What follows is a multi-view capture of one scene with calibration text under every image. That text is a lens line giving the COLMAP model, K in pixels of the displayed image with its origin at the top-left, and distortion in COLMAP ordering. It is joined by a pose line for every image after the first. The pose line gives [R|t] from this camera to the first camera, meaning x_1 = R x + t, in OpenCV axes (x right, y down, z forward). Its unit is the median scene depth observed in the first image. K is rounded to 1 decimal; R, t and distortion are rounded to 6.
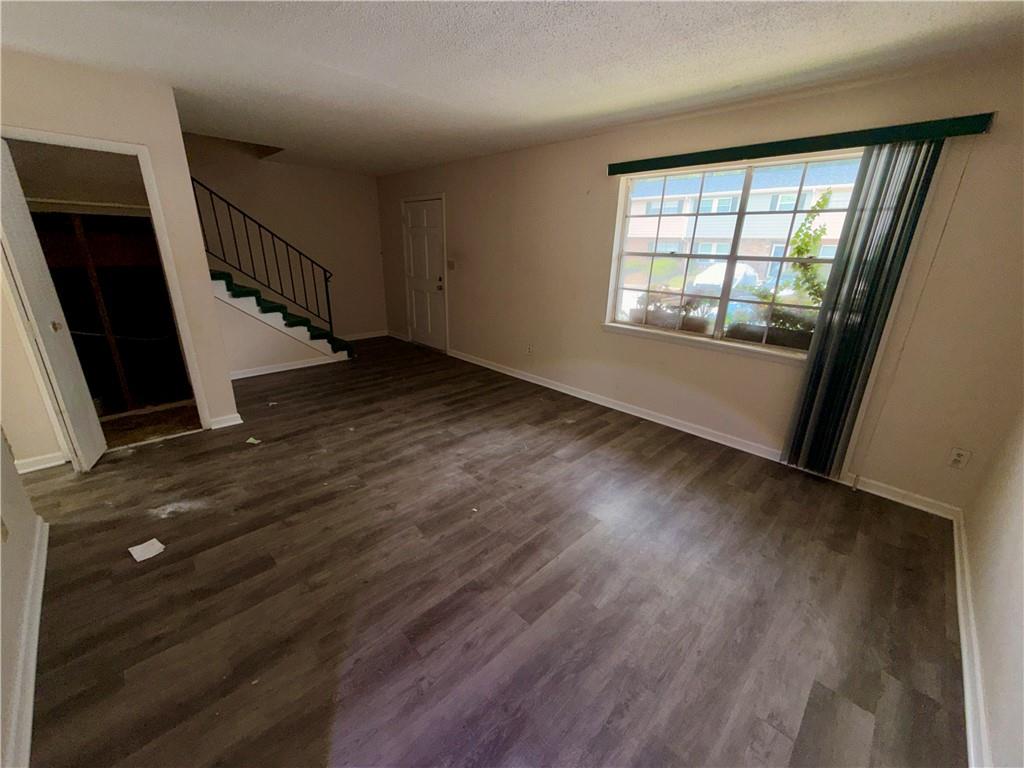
lens RADIAL K [[406.9, 0, 509.6], [0, 406.9, 386.5], [0, 0, 1]] dist [0.000298, -0.000635]
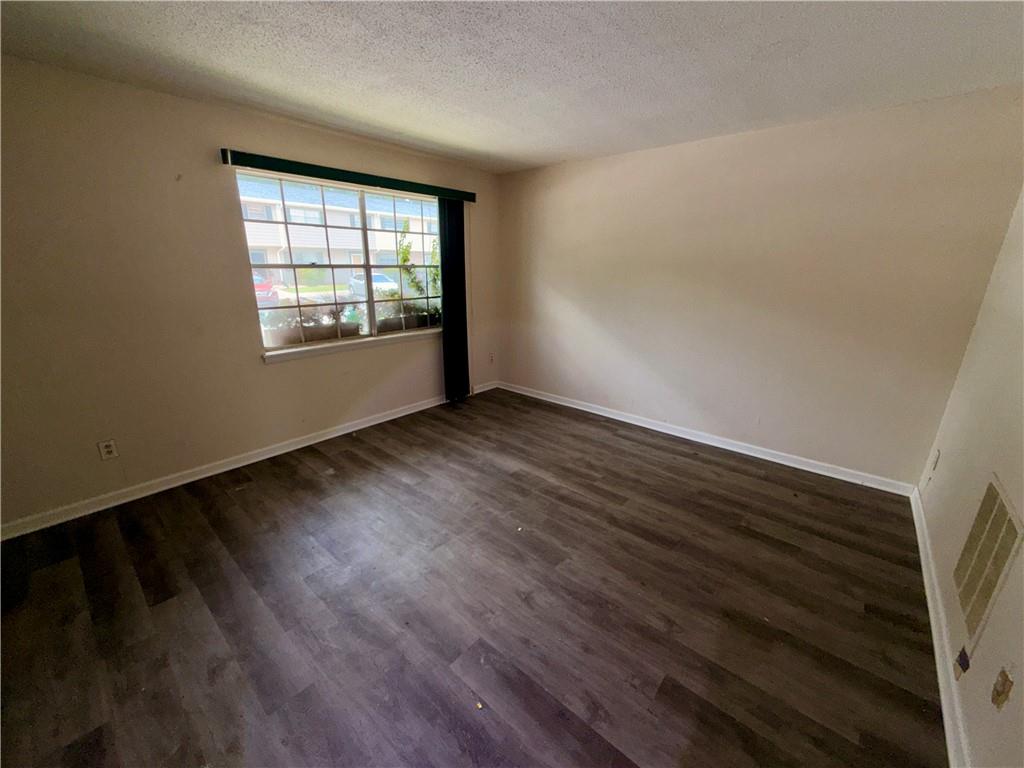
lens RADIAL K [[406.9, 0, 509.1], [0, 406.9, 388.1], [0, 0, 1]] dist [0.000298, -0.000635]
pose [[-0.069553, -0.317742, 0.945623, -0.708551], [0.313041, 0.893086, 0.323114, -0.256630], [-0.947189, 0.318493, 0.037350, 0.685536]]
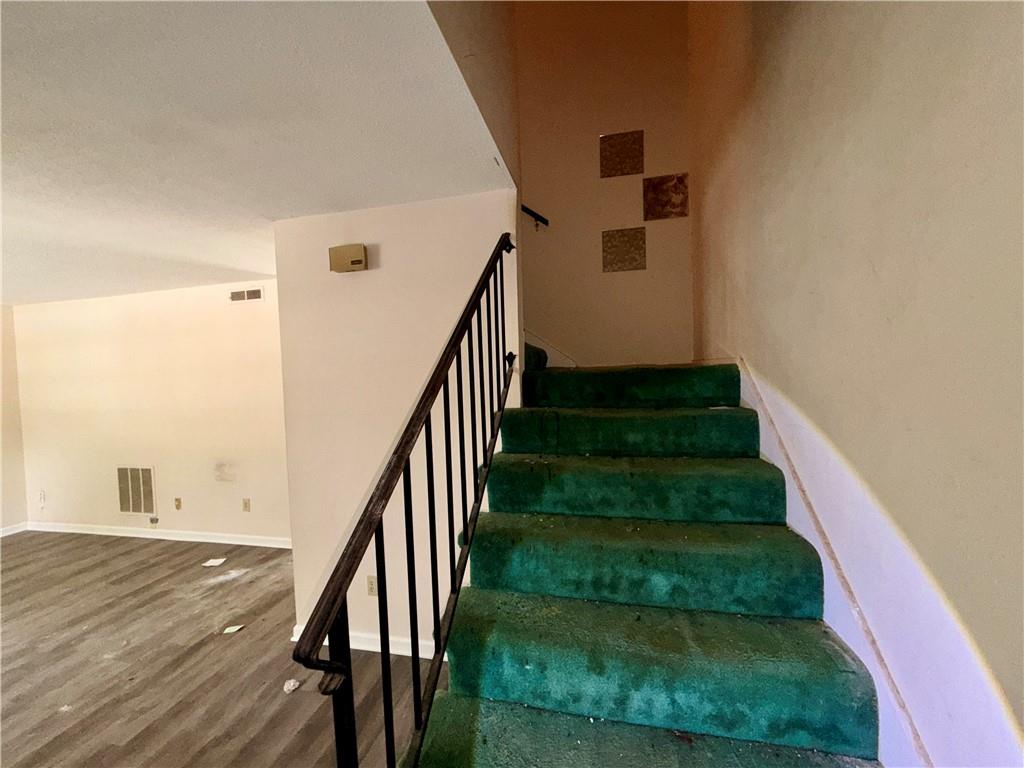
lens RADIAL K [[406.9, 0, 511.3], [0, 406.9, 386.0], [0, 0, 1]] dist [0.000298, -0.000635]
pose [[-0.847029, 0.024456, -0.530984, -0.694756], [-0.160339, 0.940654, 0.299100, -0.654962], [0.506787, 0.338484, -0.792840, 1.789965]]
